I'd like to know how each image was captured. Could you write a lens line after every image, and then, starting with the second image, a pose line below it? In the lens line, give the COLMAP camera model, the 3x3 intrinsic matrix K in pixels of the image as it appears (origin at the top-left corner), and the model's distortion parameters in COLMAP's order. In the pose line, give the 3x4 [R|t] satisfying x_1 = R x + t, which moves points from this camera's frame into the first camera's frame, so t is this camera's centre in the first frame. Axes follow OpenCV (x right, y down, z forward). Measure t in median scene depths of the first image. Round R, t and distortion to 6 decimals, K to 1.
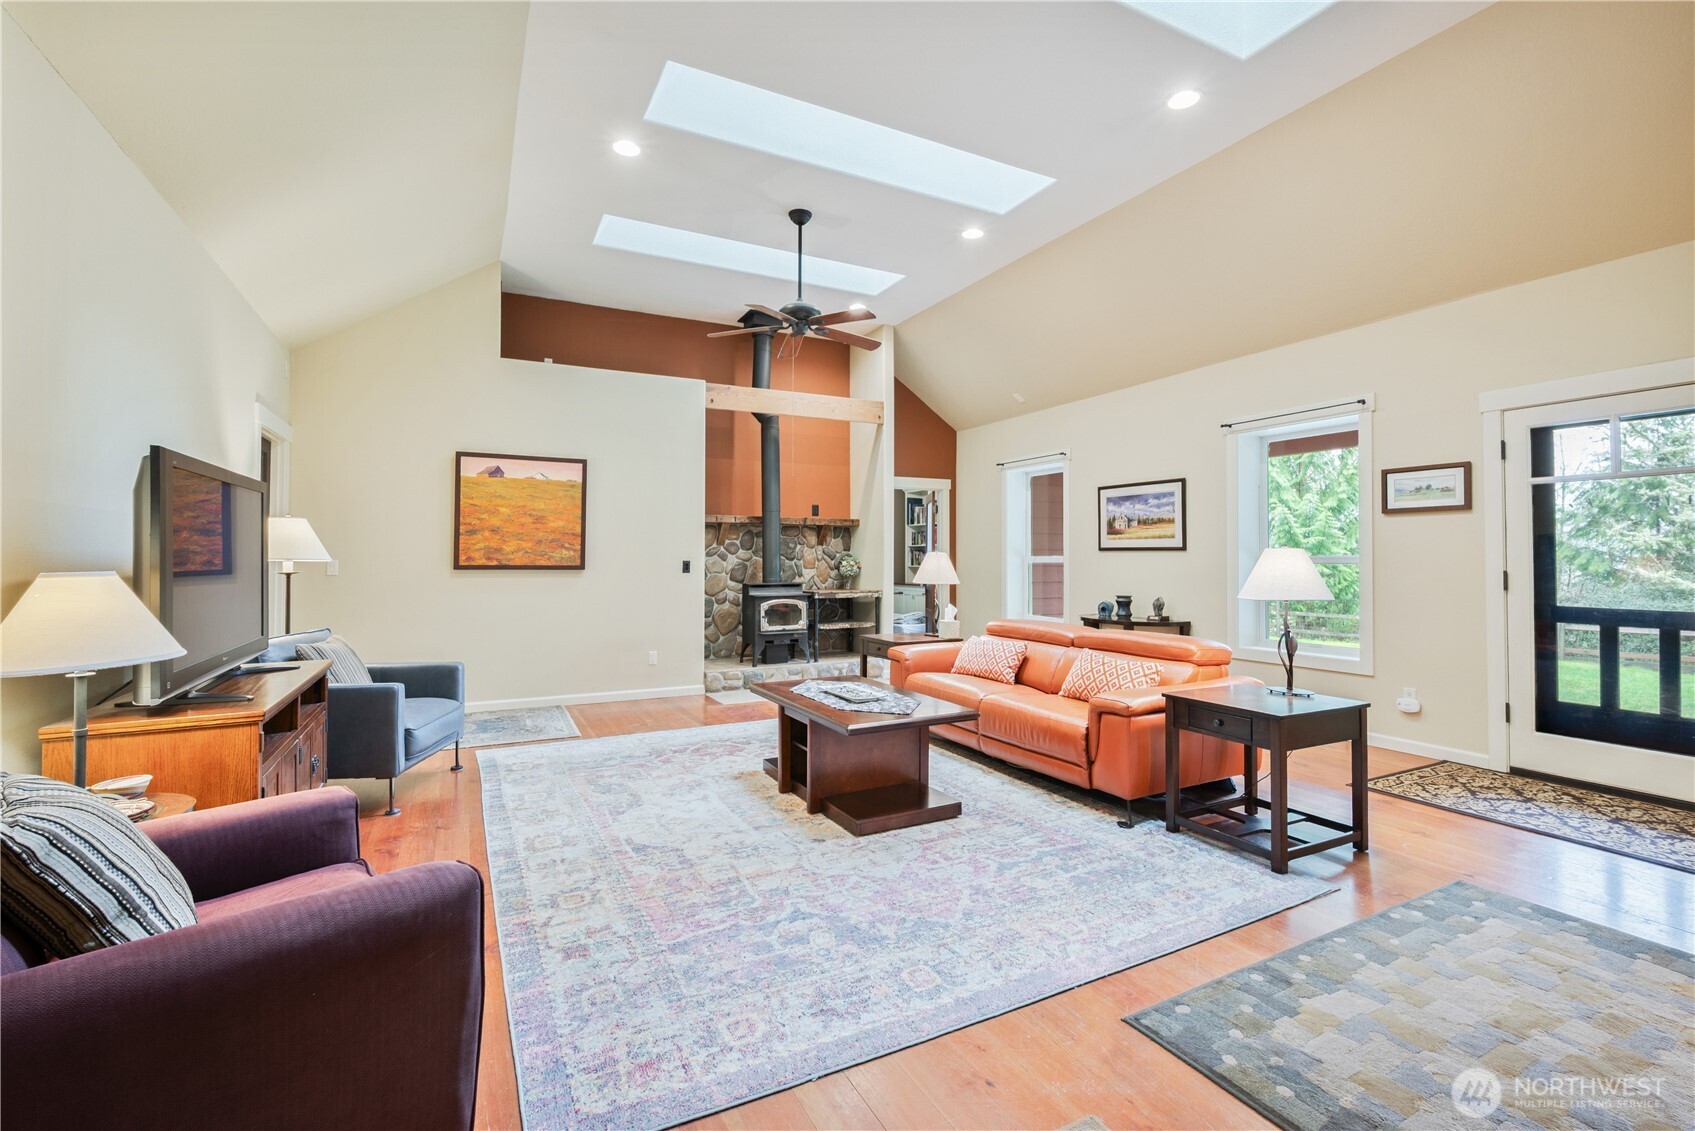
lens RADIAL K [[749.2, 0, 854.6], [0, 749.2, 539.9], [0, 0, 1]] dist [-0.001036, 0.000023]
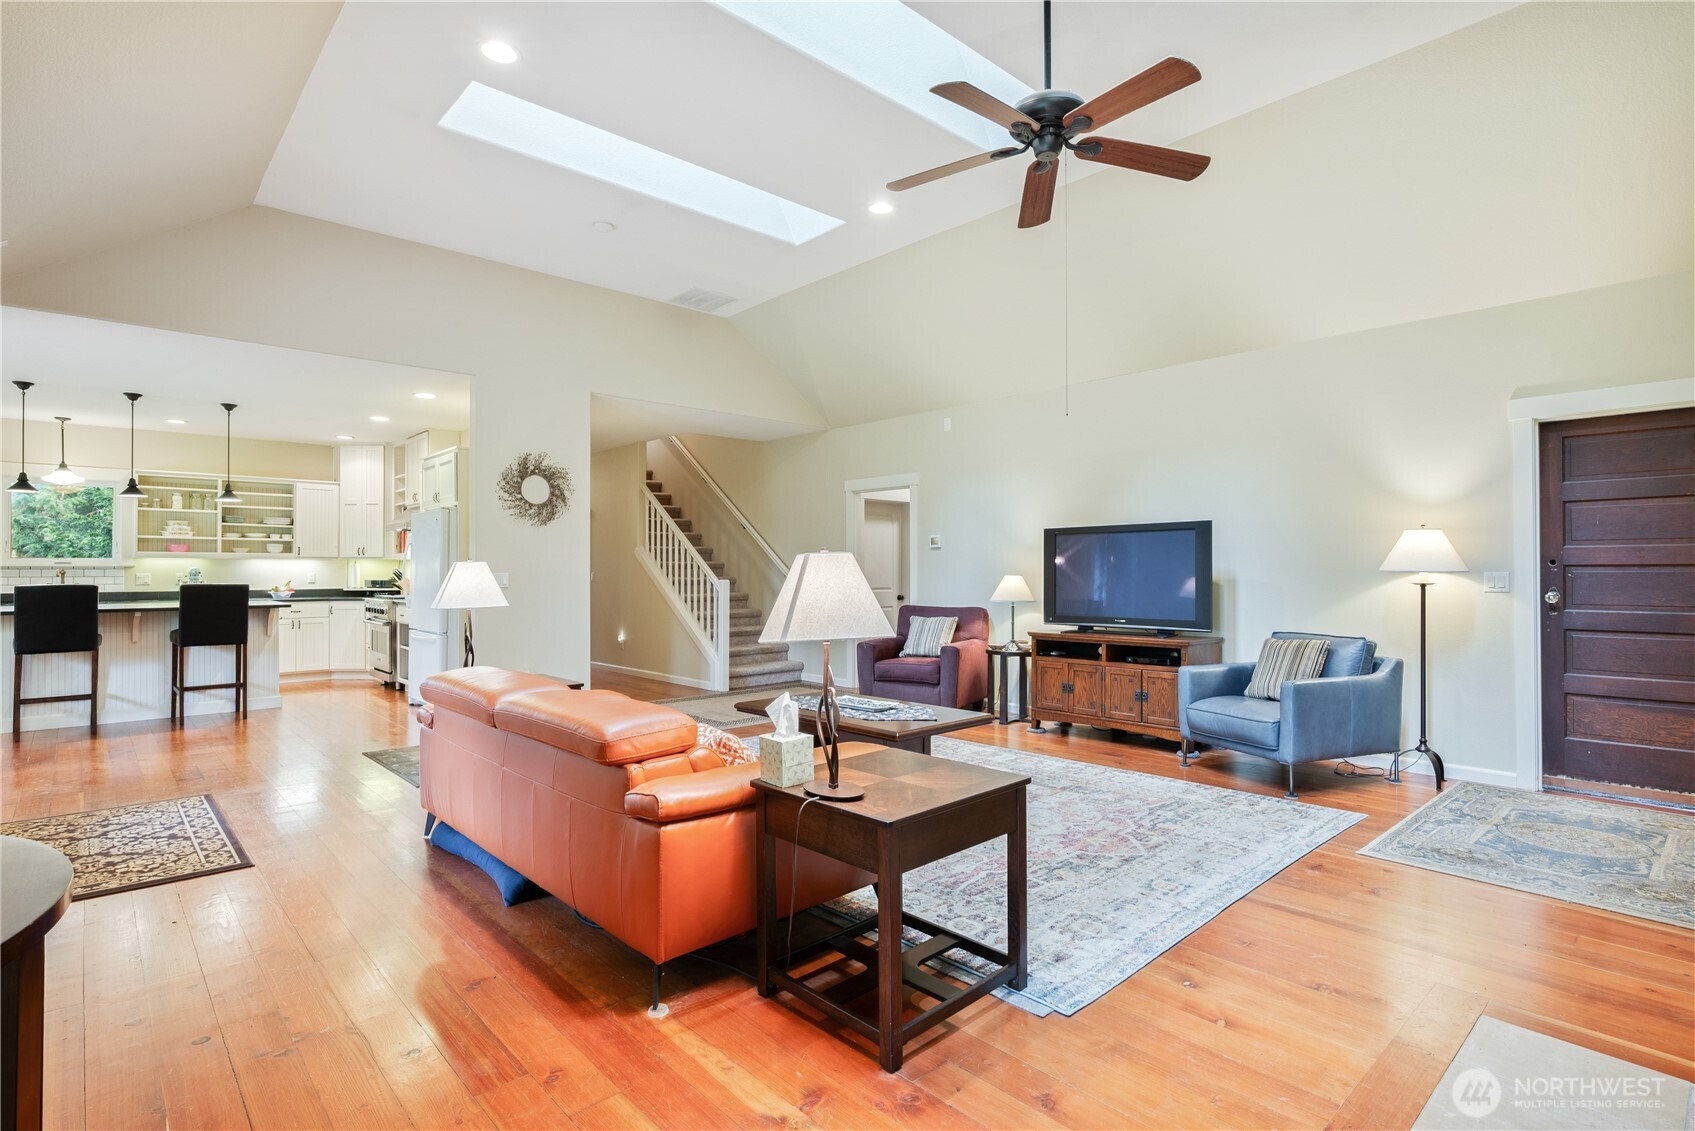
lens RADIAL K [[834.5, 0, 847.5], [0, 834.5, 565.5], [0, 0, 1]] dist [0.001057, 0.000221]
pose [[-0.965485, 0.000040, -0.260459, 0.253627], [0.007974, 0.999536, -0.029405, 0.042417], [0.260337, -0.030467, -0.965037, 1.741120]]
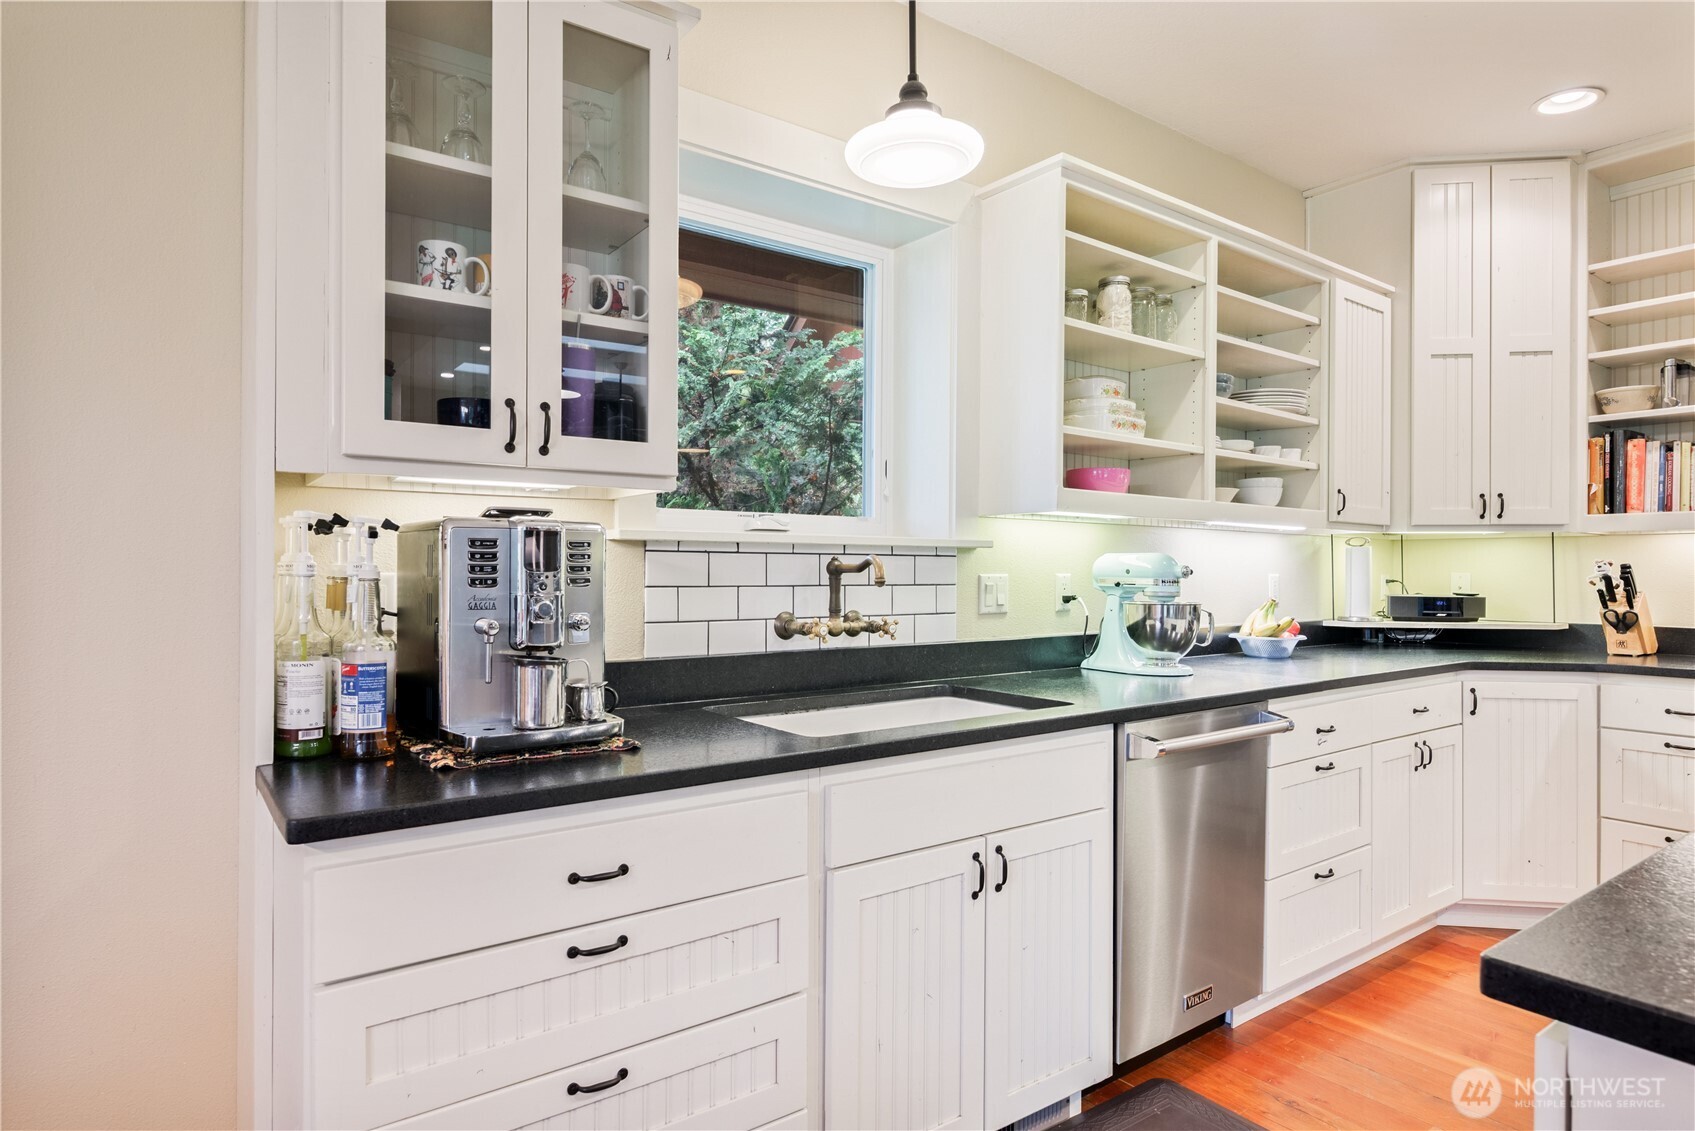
lens RADIAL K [[975.3, 0, 847.5], [0, 975.3, 565.5], [0, 0, 1]] dist [-0.012629, -0.000468]
pose [[-0.986000, -0.006772, -0.166608, 1.498240], [-0.002497, 0.999663, -0.025857, 0.002816], [0.166727, -0.025079, -0.985684, 0.058994]]
